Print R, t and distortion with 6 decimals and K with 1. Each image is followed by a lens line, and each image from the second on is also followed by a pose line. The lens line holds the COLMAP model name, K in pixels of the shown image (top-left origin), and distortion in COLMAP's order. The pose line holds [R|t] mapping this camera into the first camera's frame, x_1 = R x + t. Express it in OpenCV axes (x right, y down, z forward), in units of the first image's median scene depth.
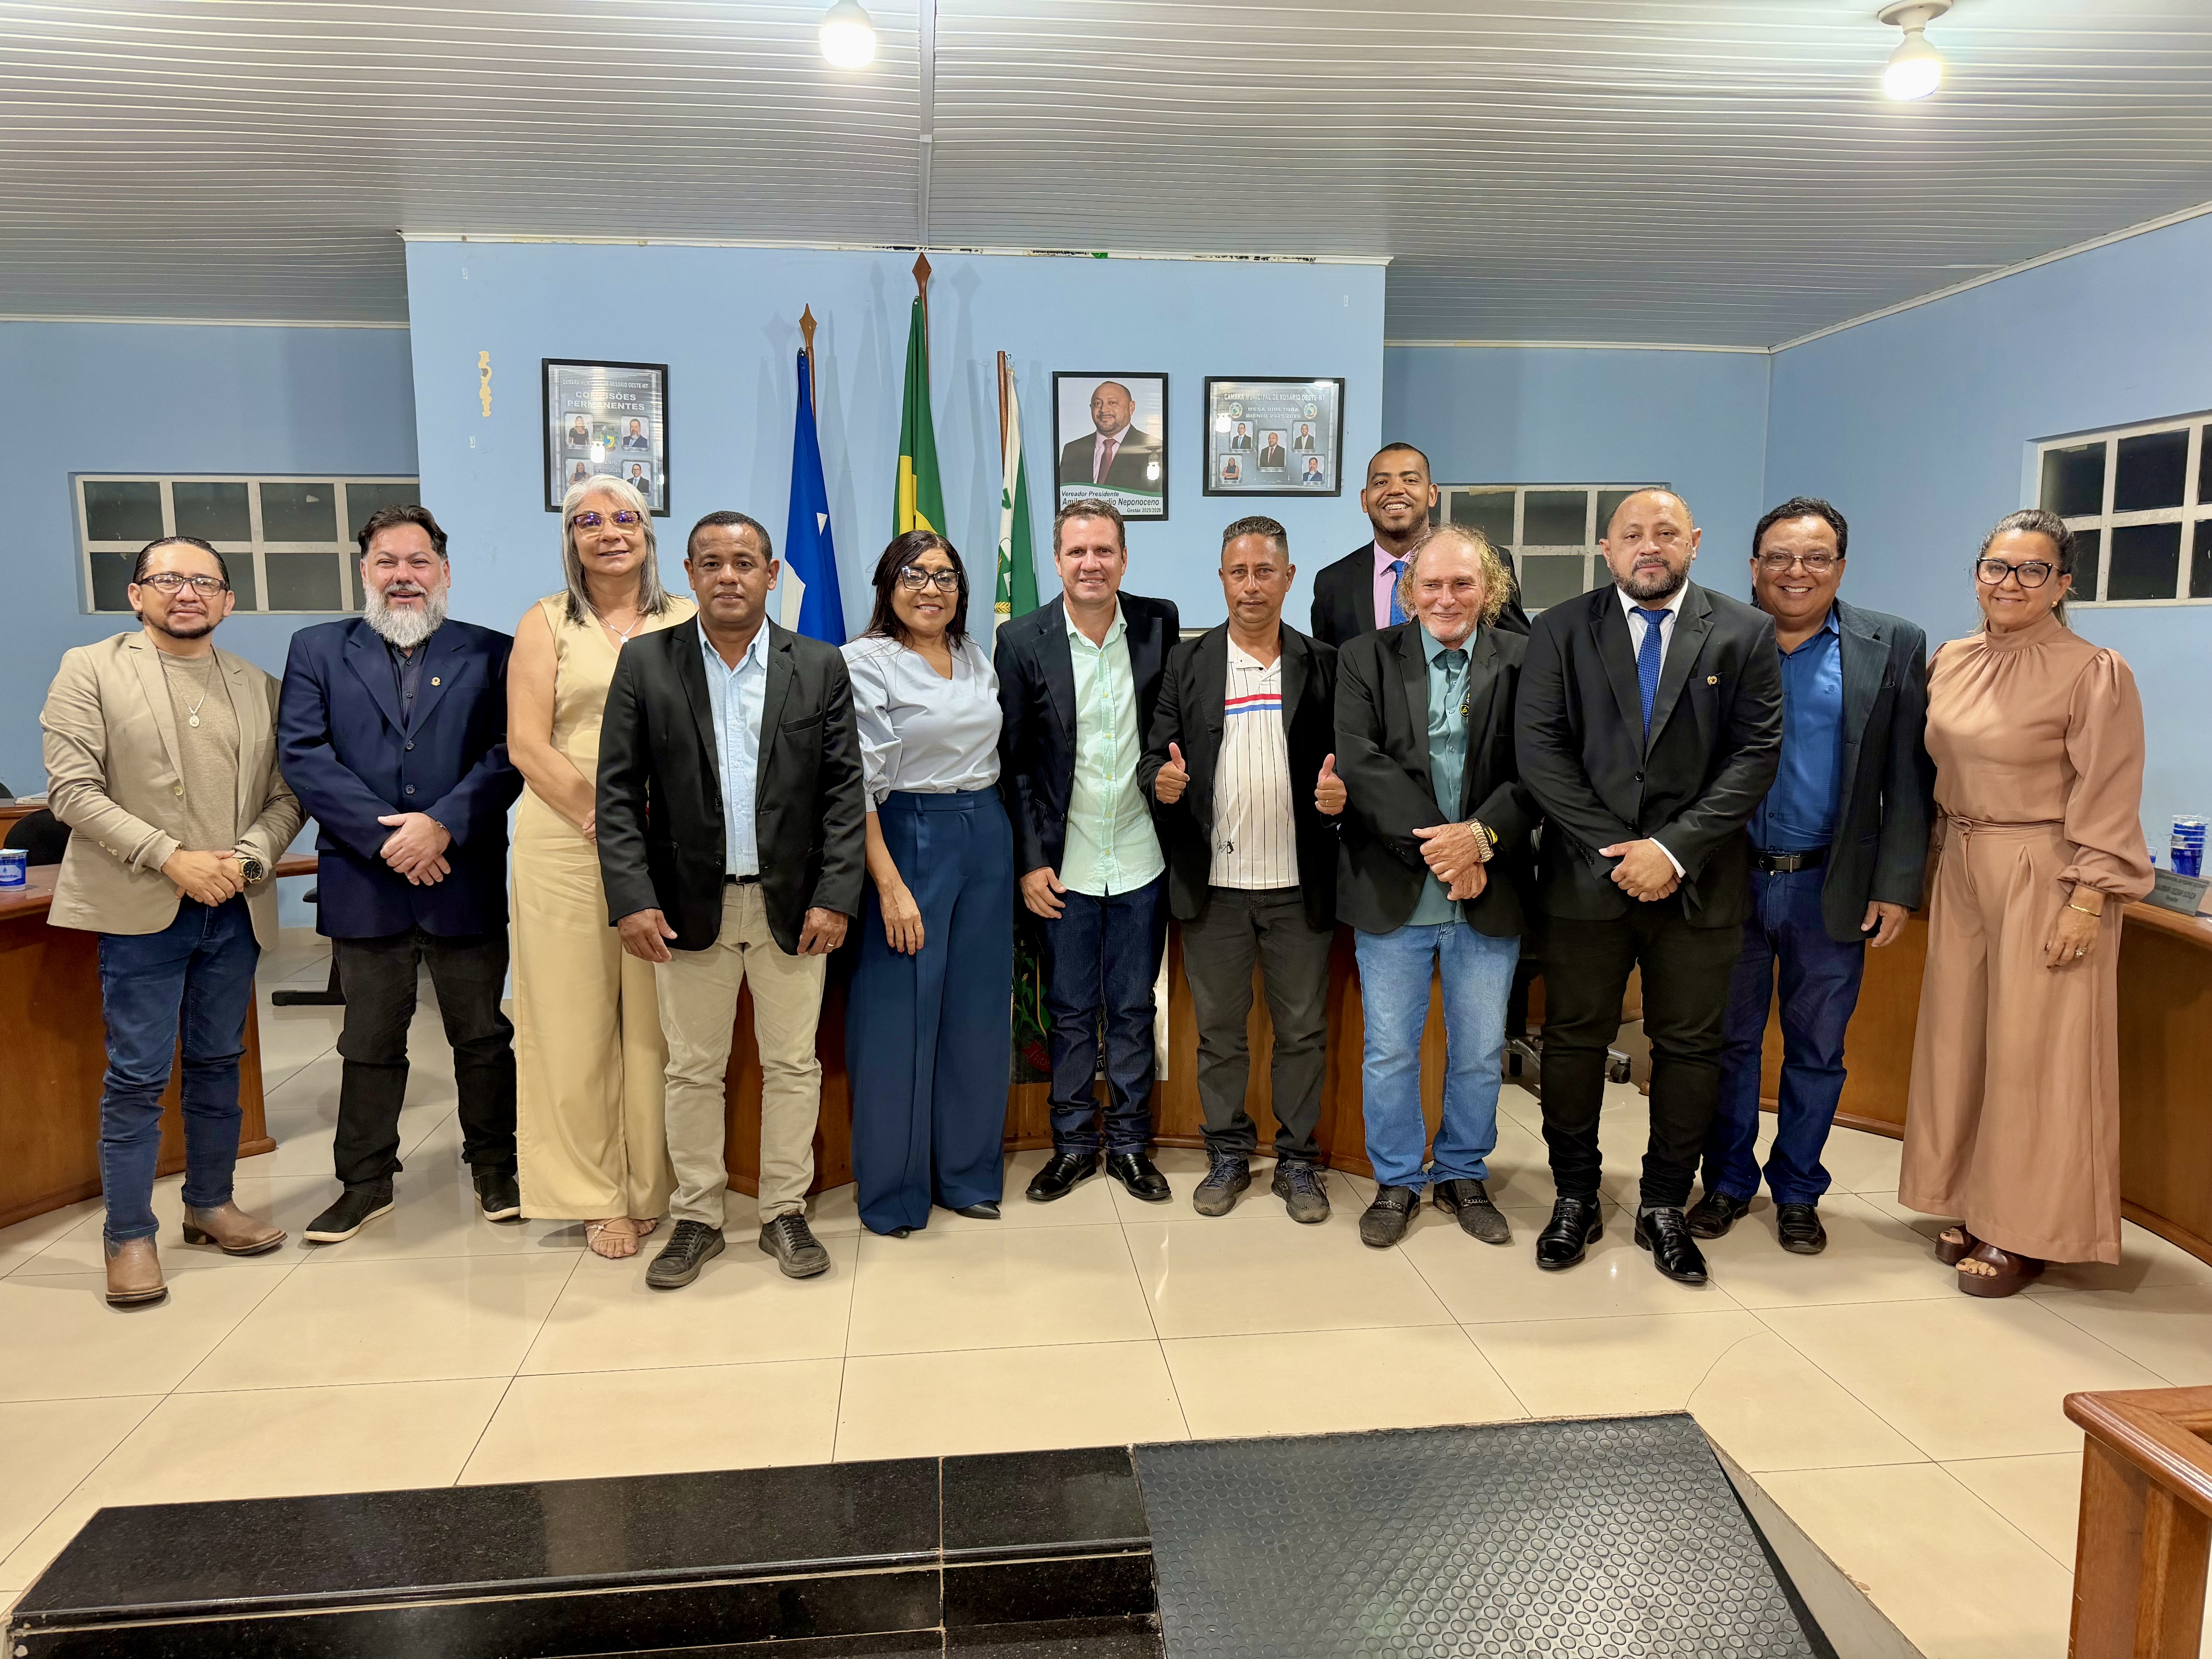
lens RADIAL K [[1532.7, 0, 1095.2], [0, 1532.7, 821.8], [0, 0, 1]] dist [0.137053, -0.192283]
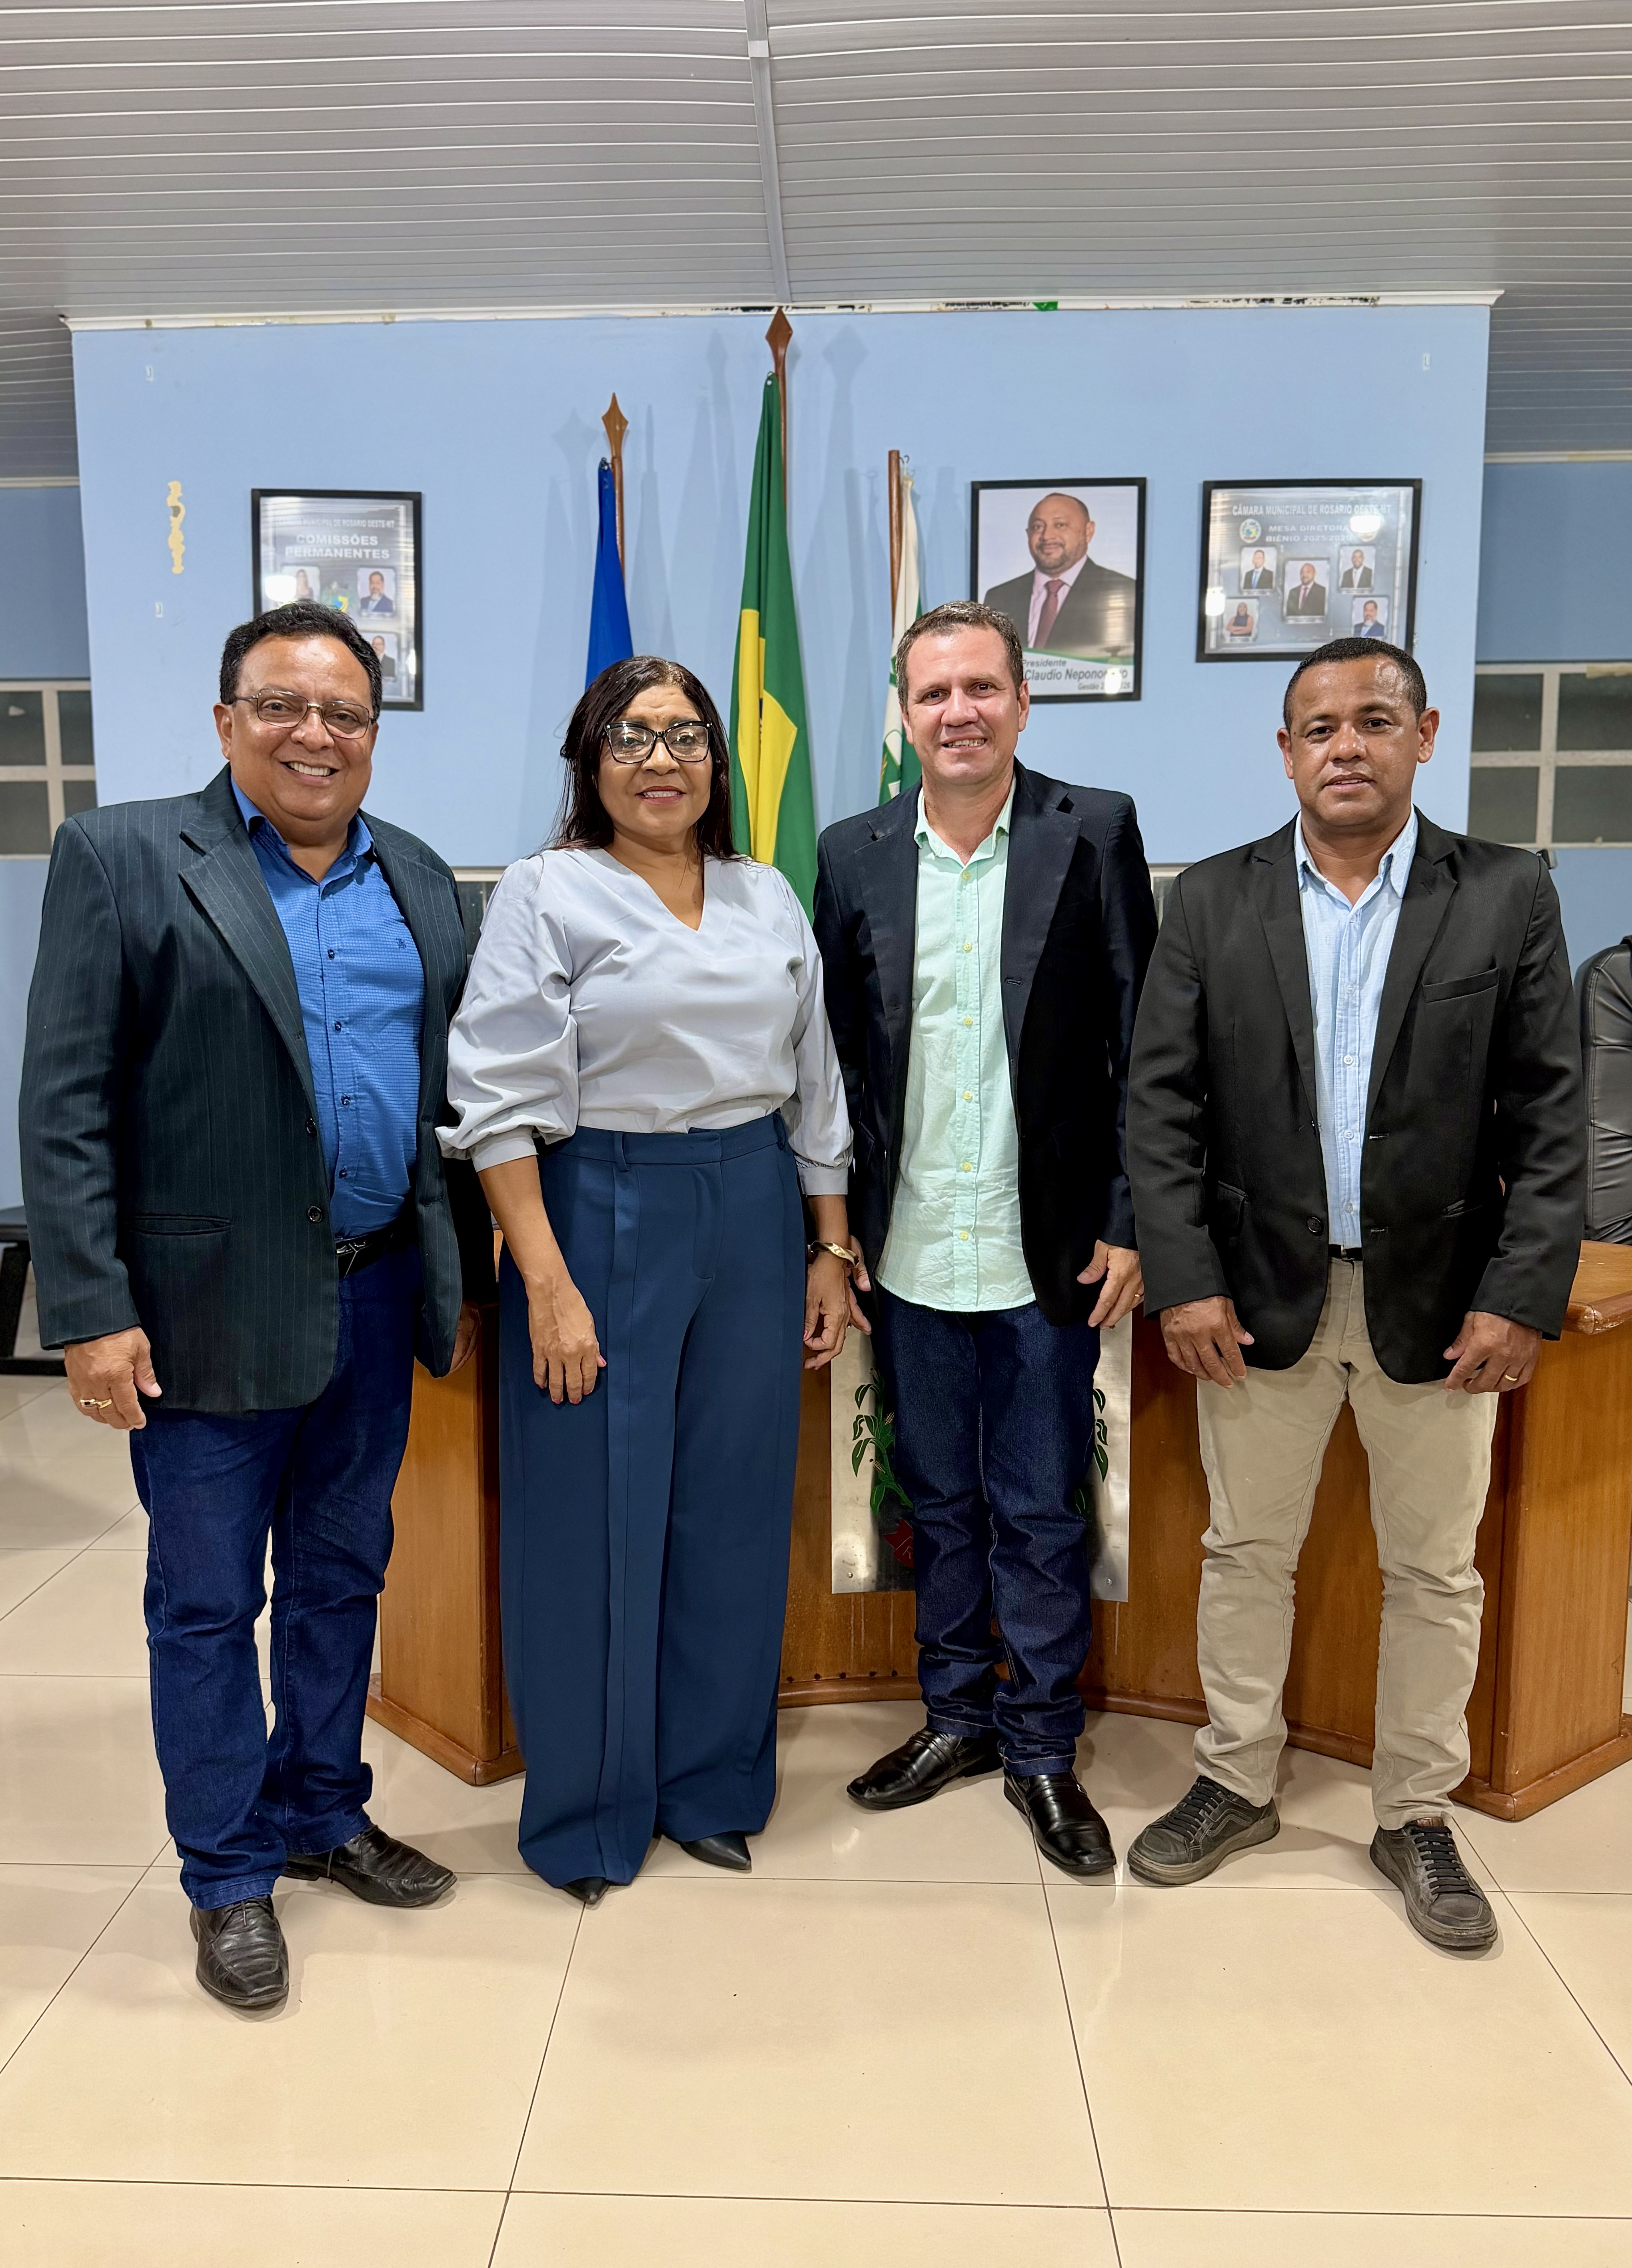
lens RADIAL K [[1786.1, 0, 789.3], [0, 1786.1, 1143.1], [0, 0, 1]] dist [0.112261, -0.211327]
pose [[0.987447, 0.019161, -0.156782, 0.024016], [-0.017146, 0.999752, 0.014196, -0.013198], [0.157015, -0.011330, 0.987531, 0.213387]]
